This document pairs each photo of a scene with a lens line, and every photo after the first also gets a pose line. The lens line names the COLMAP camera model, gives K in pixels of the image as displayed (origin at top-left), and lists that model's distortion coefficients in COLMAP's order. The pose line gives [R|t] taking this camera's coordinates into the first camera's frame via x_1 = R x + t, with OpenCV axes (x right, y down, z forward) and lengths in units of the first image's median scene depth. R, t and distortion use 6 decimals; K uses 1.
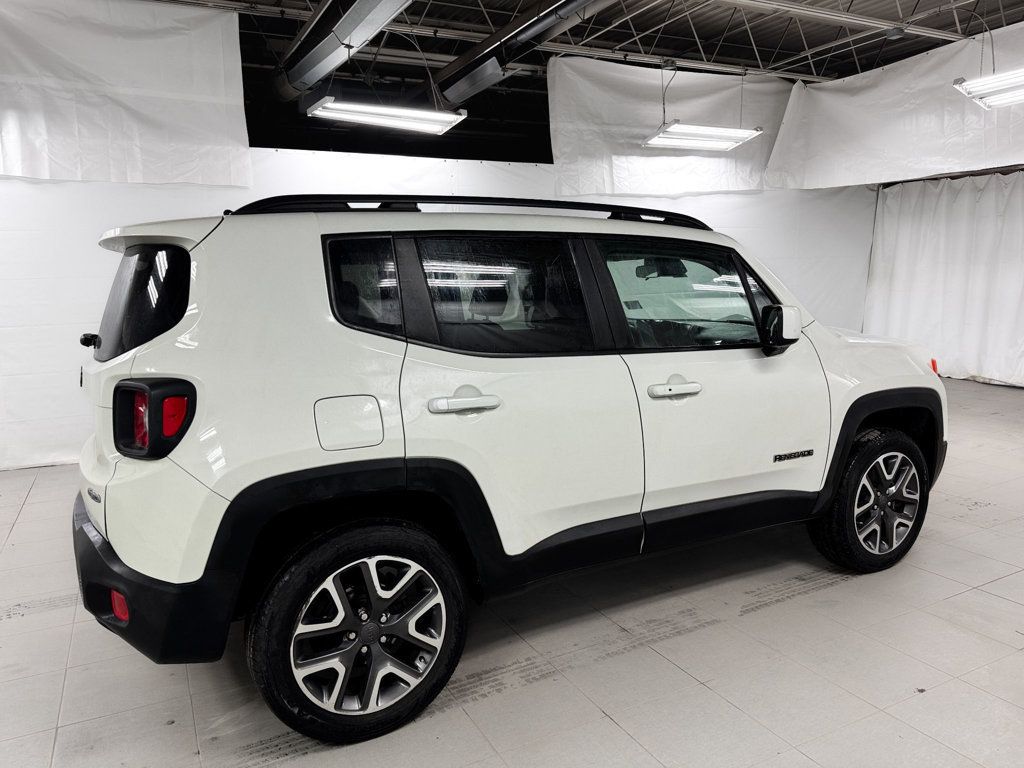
lens RADIAL K [[720.7, 0, 512.0], [0, 720.7, 384.0], [0, 0, 1]] dist [0.008331, -0.003872]
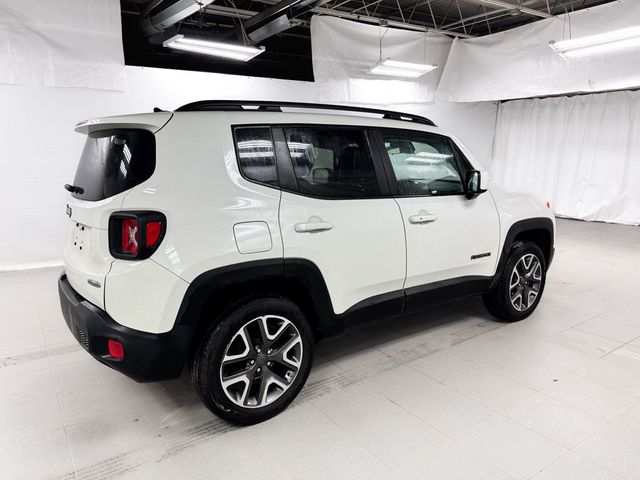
lens RADIAL K [[450.0, 0, 318.3], [0, 450.0, 238.4], [0, 0, 1]] dist [0.004968, -0.003114]
pose [[0.992778, -0.008628, 0.119658, -0.140977], [0.003712, 0.999142, 0.041252, 0.009453], [-0.119911, -0.040510, 0.991958, -0.047271]]
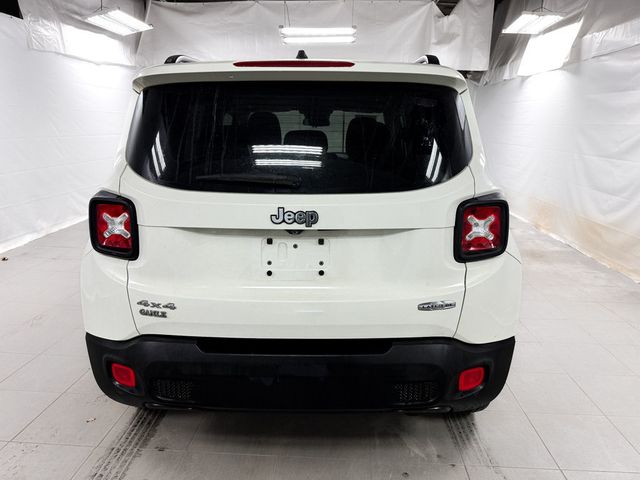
lens RADIAL K [[450.5, 0, 320.0], [0, 450.5, 240.0], [0, 0, 1]] dist [0.008331, -0.003872]
pose [[0.512229, -0.184383, 0.838823, -0.893451], [0.105218, 0.982798, 0.151779, -0.055097], [-0.852379, 0.010513, 0.522818, 0.555036]]
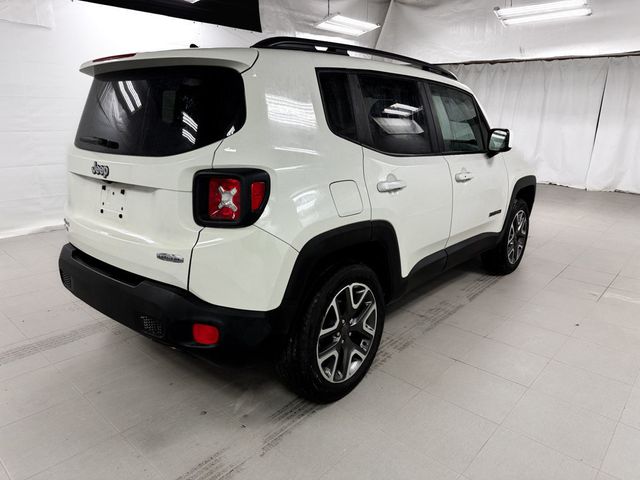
lens RADIAL K [[446.7, 0, 324.7], [0, 446.7, 233.2], [0, 0, 1]] dist [0.039175, -0.040573]
pose [[0.933485, -0.055318, 0.354324, -0.429281], [0.016013, 0.993476, 0.112915, 0.014234], [-0.358258, -0.099731, 0.928281, 0.092832]]
